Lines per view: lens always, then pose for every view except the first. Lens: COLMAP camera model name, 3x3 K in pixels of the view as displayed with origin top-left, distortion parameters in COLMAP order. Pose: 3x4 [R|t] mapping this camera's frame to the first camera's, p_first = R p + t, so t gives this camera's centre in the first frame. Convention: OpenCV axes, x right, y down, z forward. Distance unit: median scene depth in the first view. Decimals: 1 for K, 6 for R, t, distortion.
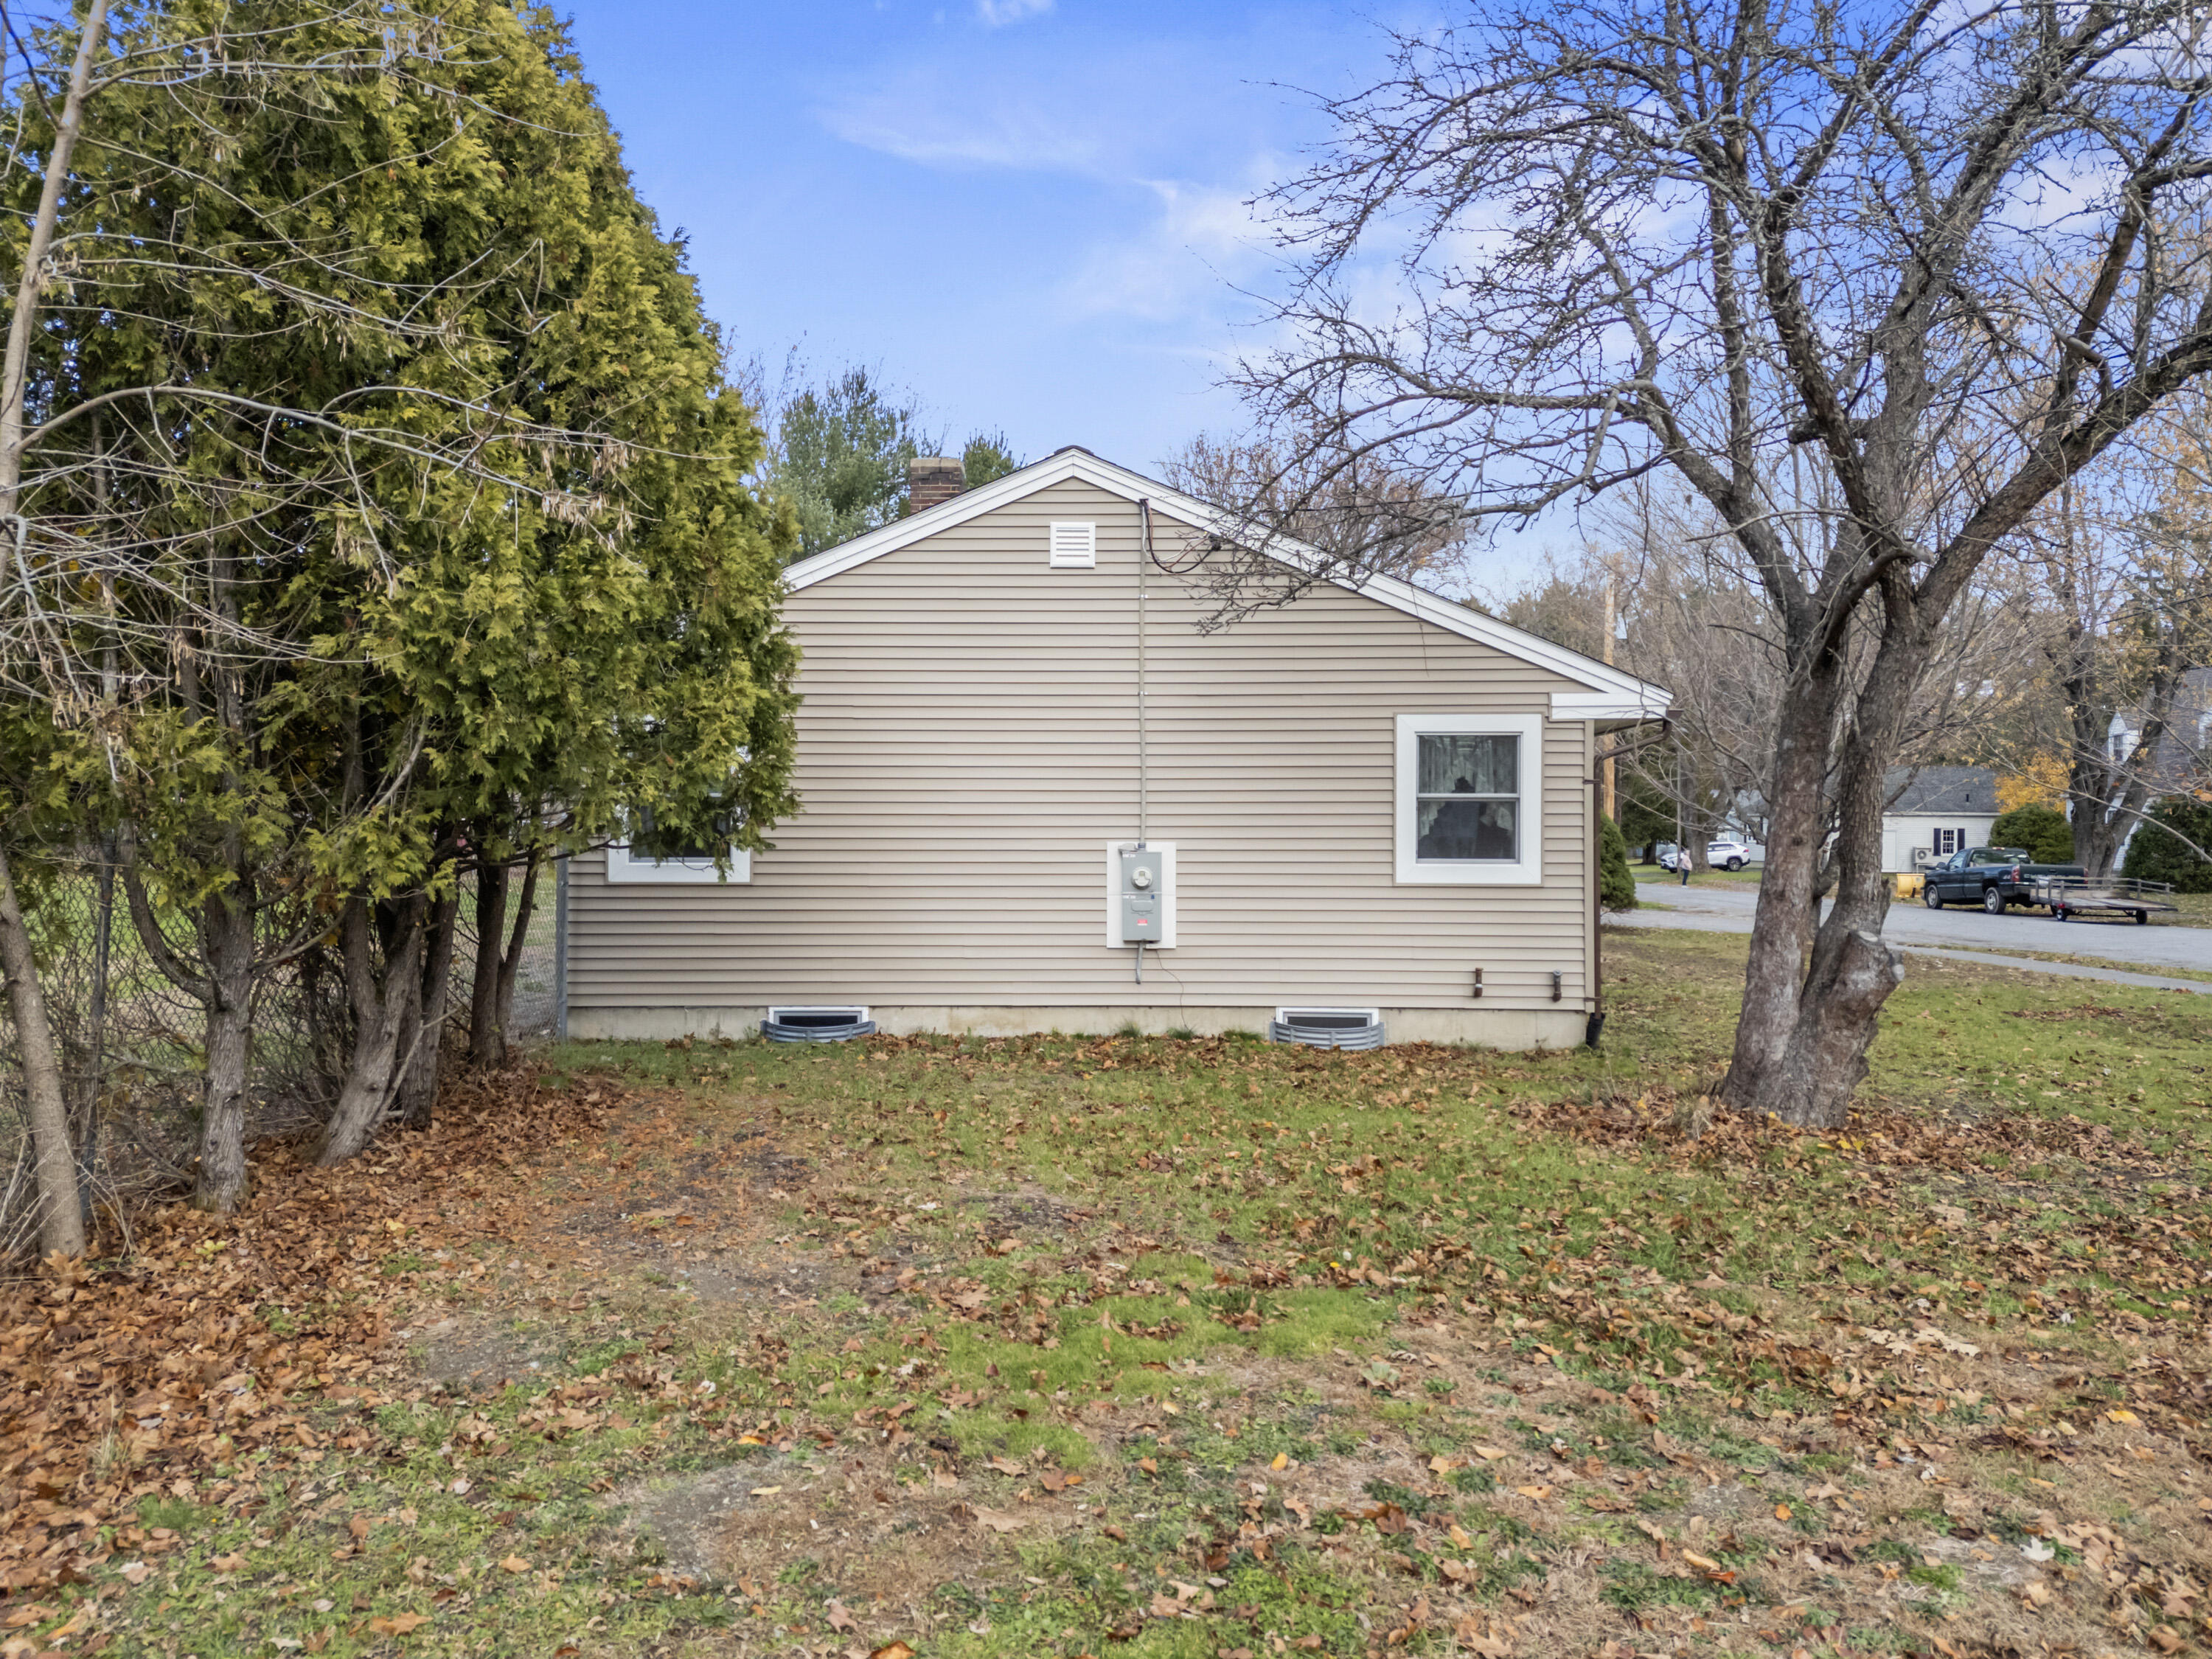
lens RADIAL K [[1630.3, 0, 1110.8], [0, 1630.3, 815.0], [0, 0, 1]] dist [0.075433, -0.049960]
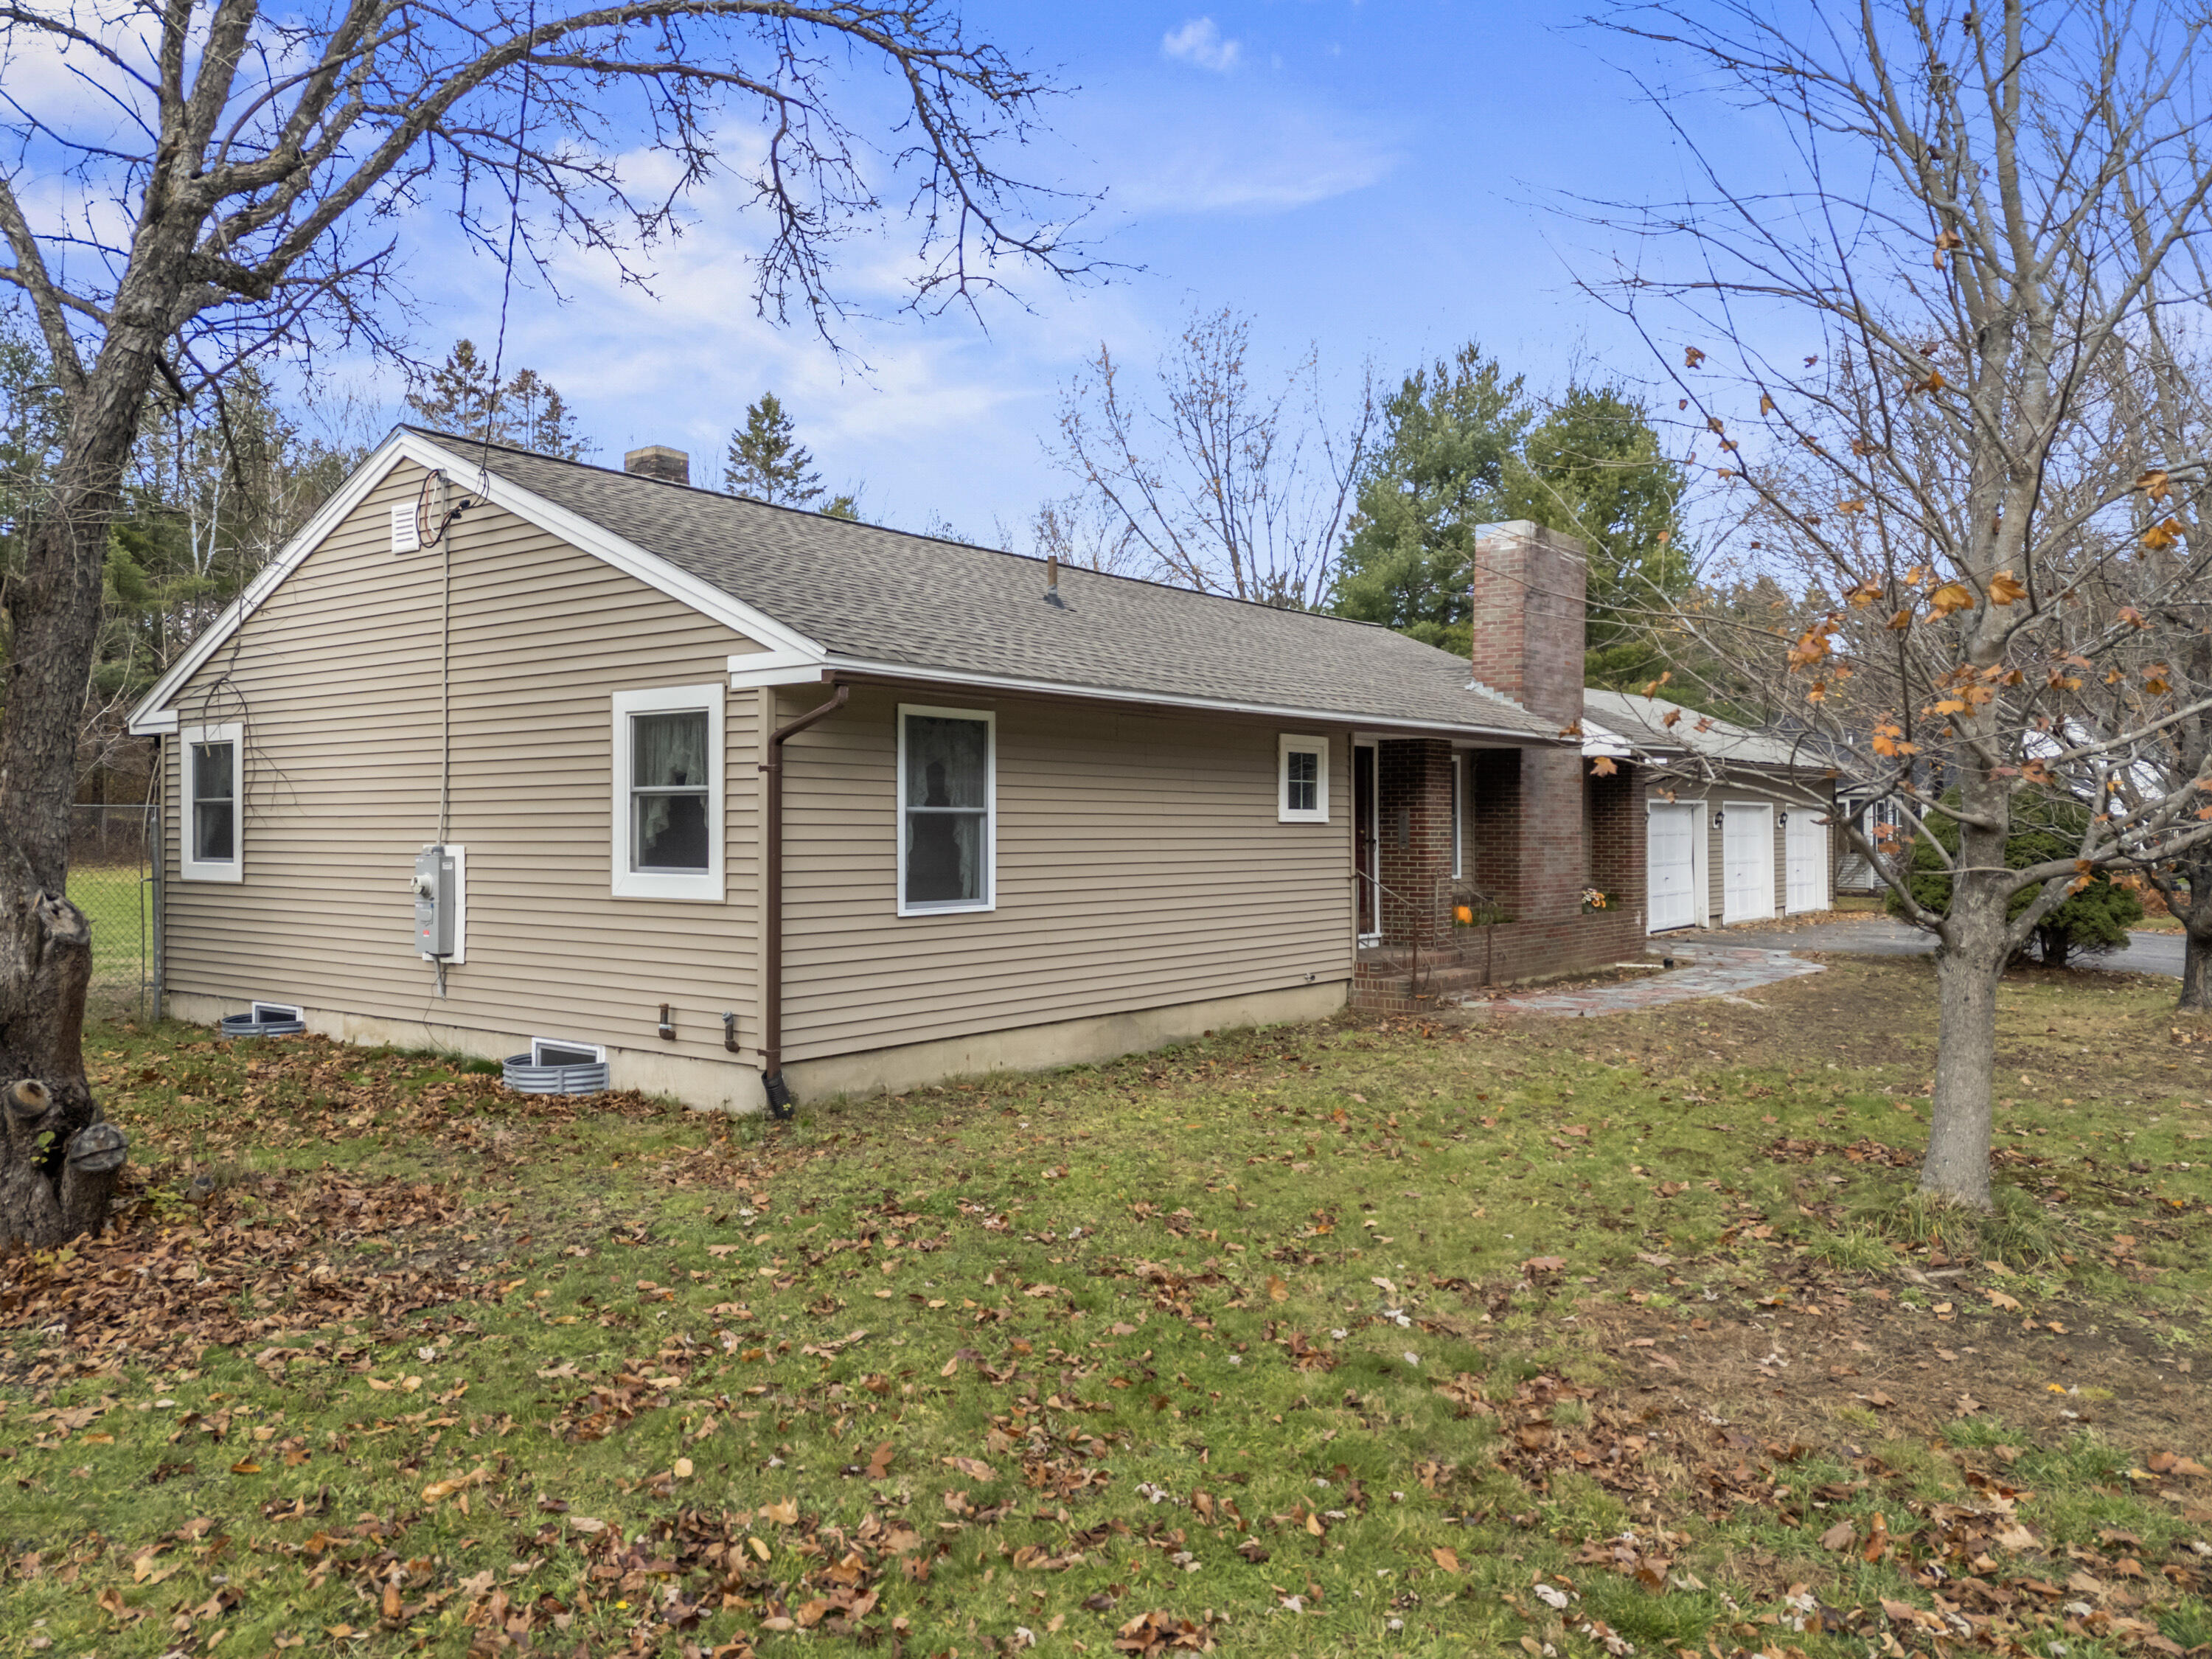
lens RADIAL K [[1630.3, 0, 1097.5], [0, 1630.3, 810.5], [0, 0, 1]] dist [0.075433, -0.049960]
pose [[0.802727, -0.007826, -0.596296, 0.868237], [0.005332, 0.999968, -0.005945, 0.004756], [0.596324, 0.001593, 0.802743, 0.477473]]
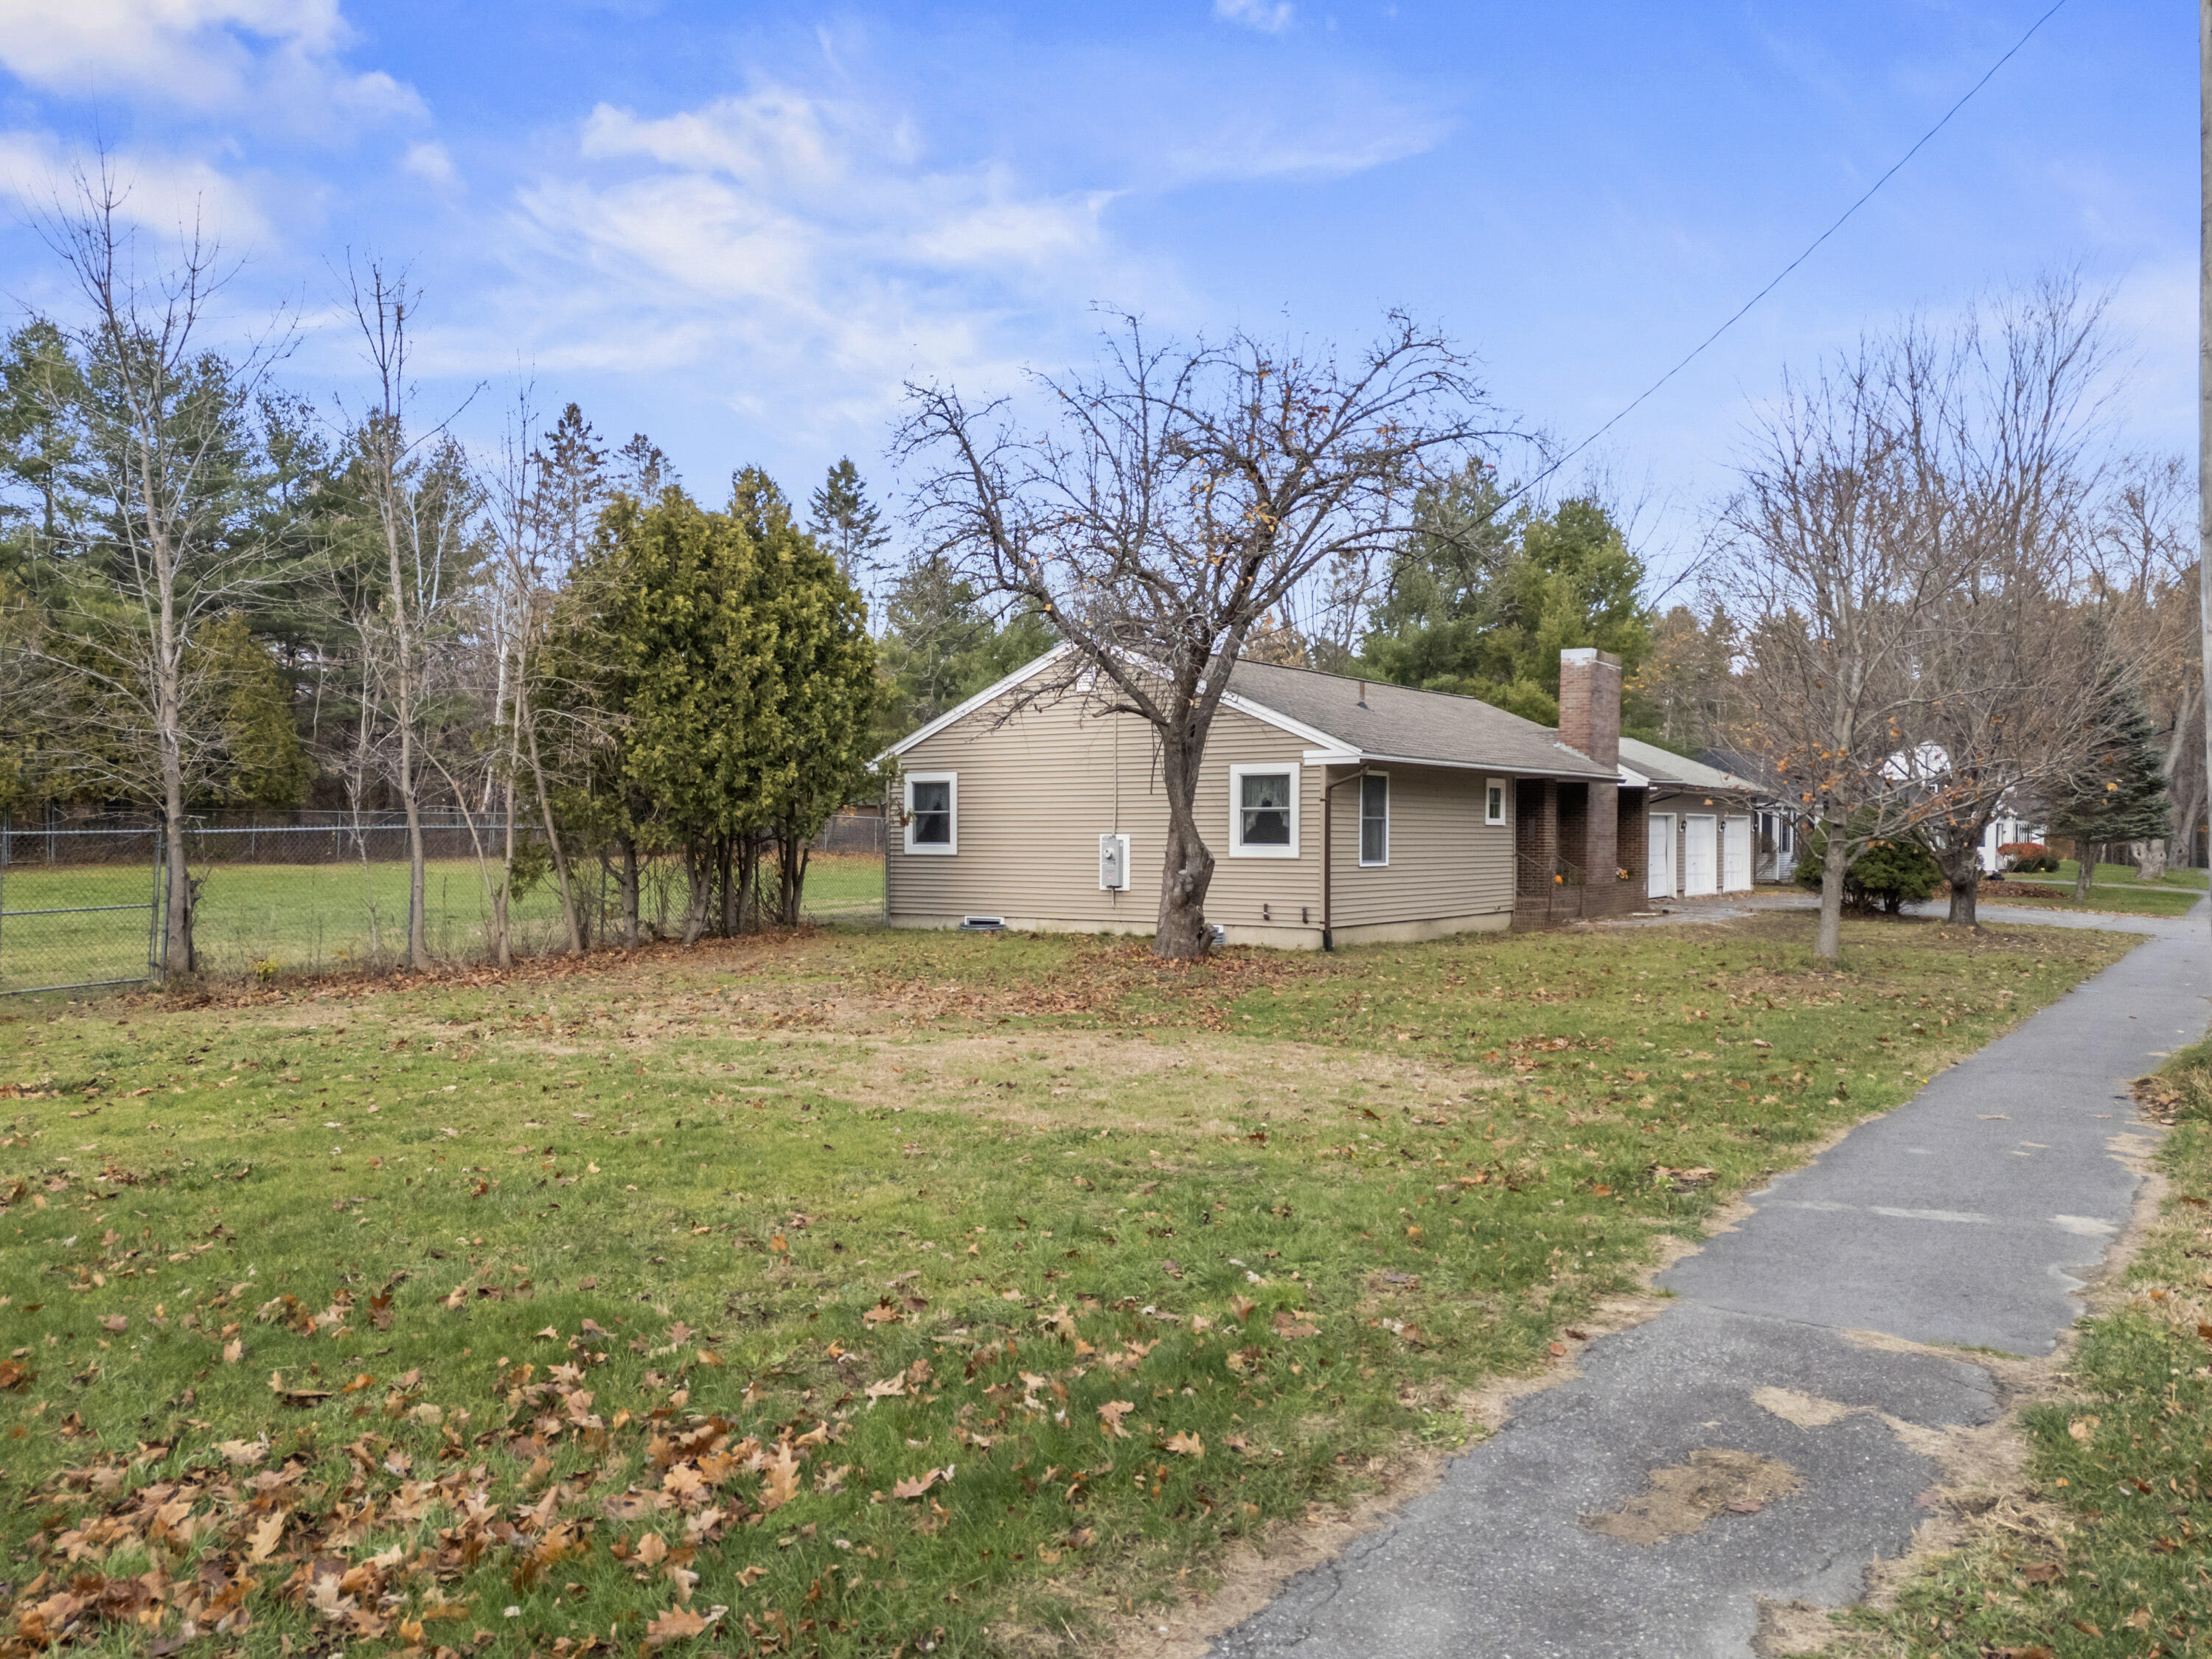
lens RADIAL K [[1630.3, 0, 1091.3], [0, 1630.3, 852.4], [0, 0, 1]] dist [0.075433, -0.049960]
pose [[0.830640, 0.006431, -0.556773, 1.058704], [0.002322, 0.999885, 0.015013, 0.009024], [0.556805, -0.013763, 0.830529, -0.597278]]
